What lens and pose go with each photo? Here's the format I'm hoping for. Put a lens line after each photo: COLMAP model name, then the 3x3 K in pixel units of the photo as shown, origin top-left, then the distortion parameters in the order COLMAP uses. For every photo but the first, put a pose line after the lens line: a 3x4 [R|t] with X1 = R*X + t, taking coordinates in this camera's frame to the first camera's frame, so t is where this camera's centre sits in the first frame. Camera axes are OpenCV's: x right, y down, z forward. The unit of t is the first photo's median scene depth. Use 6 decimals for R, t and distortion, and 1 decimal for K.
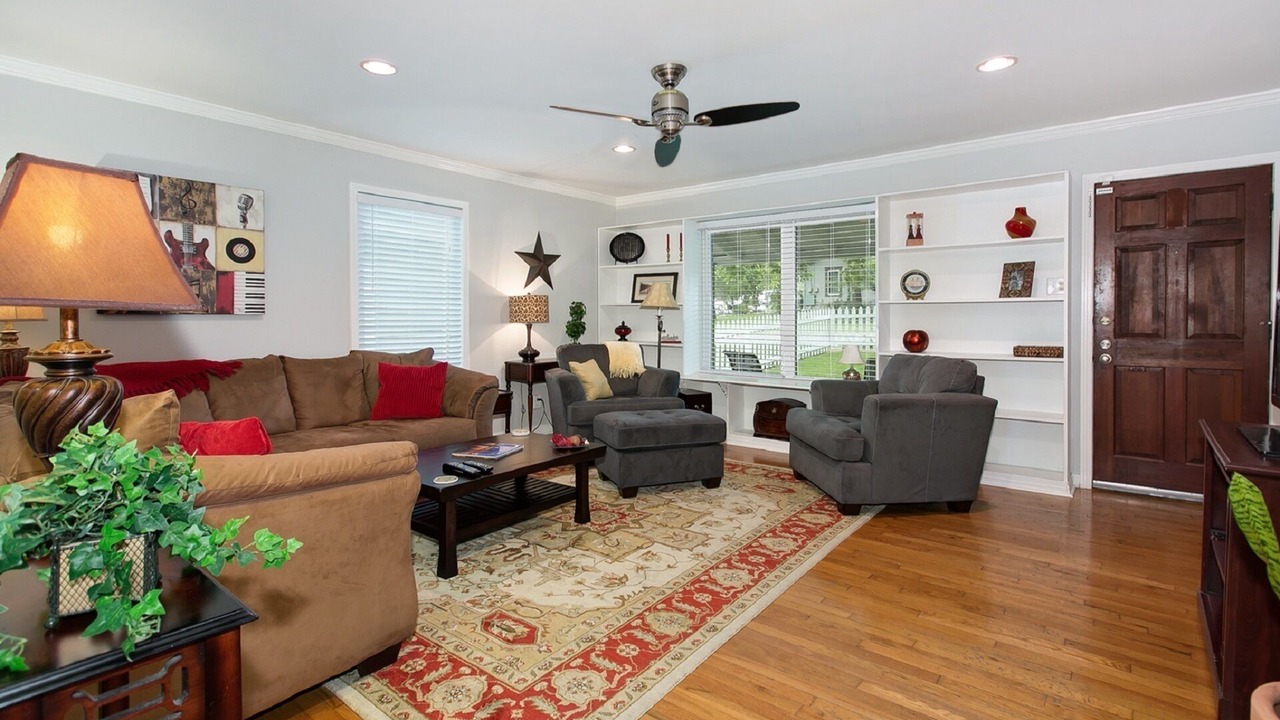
lens RADIAL K [[614.3, 0, 632.1], [0, 614.3, 319.8], [0, 0, 1]] dist [0.002012, 0.000358]
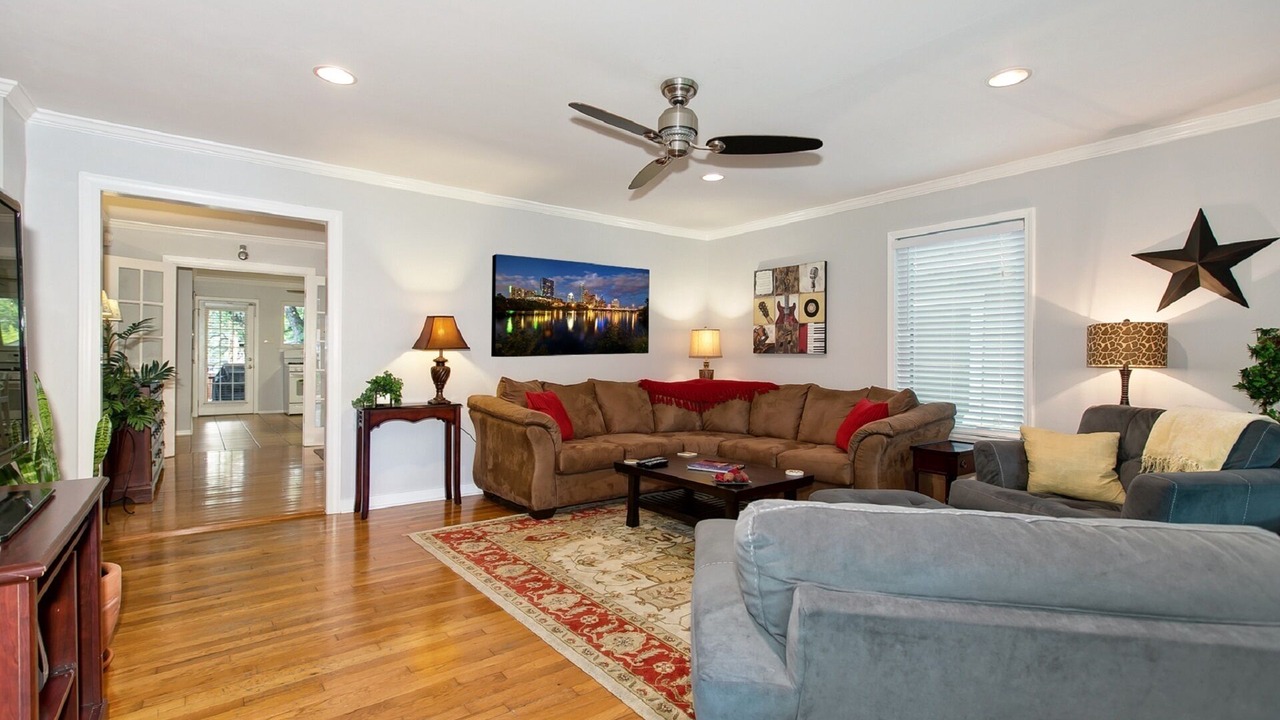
lens RADIAL K [[595.0, 0, 636.9], [0, 595.0, 357.3], [0, 0, 1]] dist [-0.000150, 0.000127]
pose [[-0.249270, 0.000619, -0.968434, 1.009850], [-0.015110, 0.999876, 0.004528, -0.001396], [0.968316, 0.015762, -0.249230, 1.251525]]
